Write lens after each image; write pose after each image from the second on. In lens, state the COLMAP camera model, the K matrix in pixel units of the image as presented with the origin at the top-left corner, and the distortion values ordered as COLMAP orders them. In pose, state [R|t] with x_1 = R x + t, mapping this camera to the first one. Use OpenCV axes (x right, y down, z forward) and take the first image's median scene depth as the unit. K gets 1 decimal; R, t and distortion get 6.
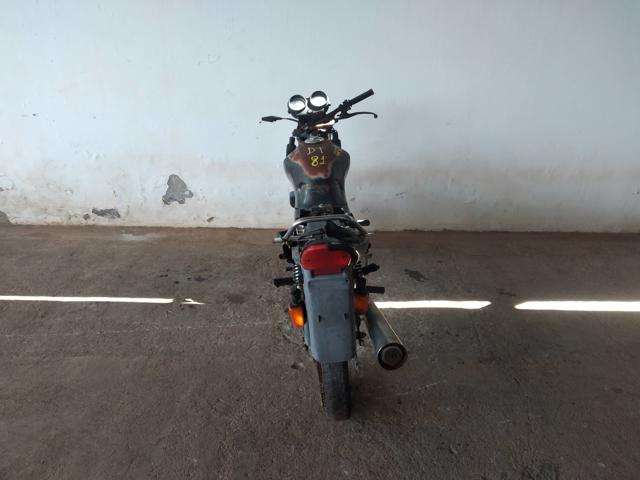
lens RADIAL K [[536.5, 0, 320.0], [0, 536.5, 240.0], [0, 0, 1]] dist [0.007154, -0.006431]
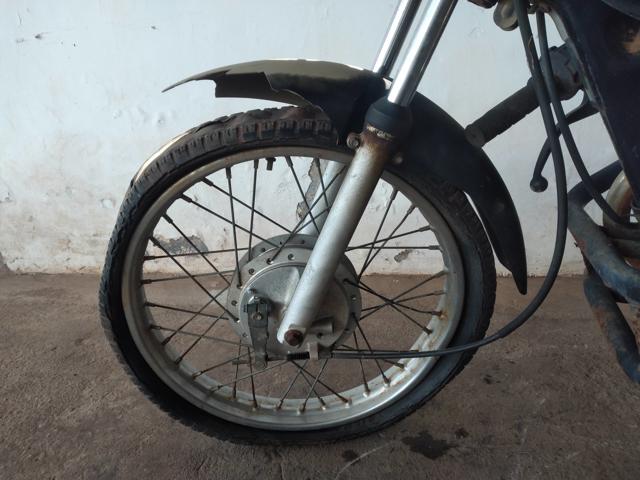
lens RADIAL K [[536.5, 0, 320.0], [0, 536.5, 240.0], [0, 0, 1]] dist [0.007154, -0.006431]
pose [[0.973169, -0.026256, -0.228590, -0.176899], [-0.000972, 0.992990, -0.118194, 0.000030], [0.230091, 0.115245, 0.966321, 0.588196]]
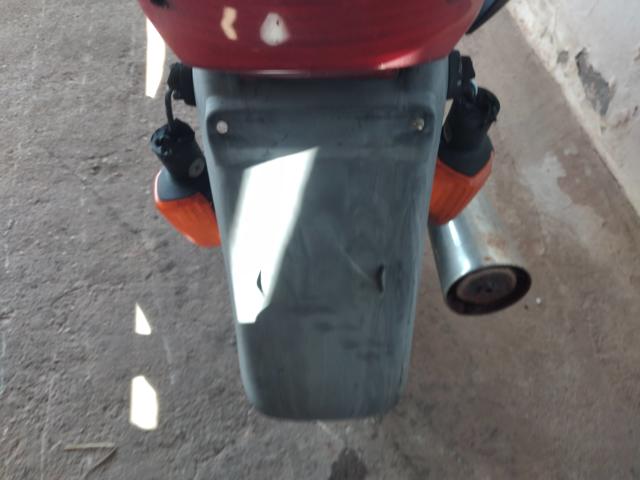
lens RADIAL K [[536.5, 0, 320.0], [0, 536.5, 240.0], [0, 0, 1]] dist [0.007154, -0.006431]
pose [[0.157546, 0.799311, -0.579897, -0.139551], [-0.466045, 0.577903, 0.669948, -0.146703], [0.870621, 0.164710, 0.463562, 0.710502]]
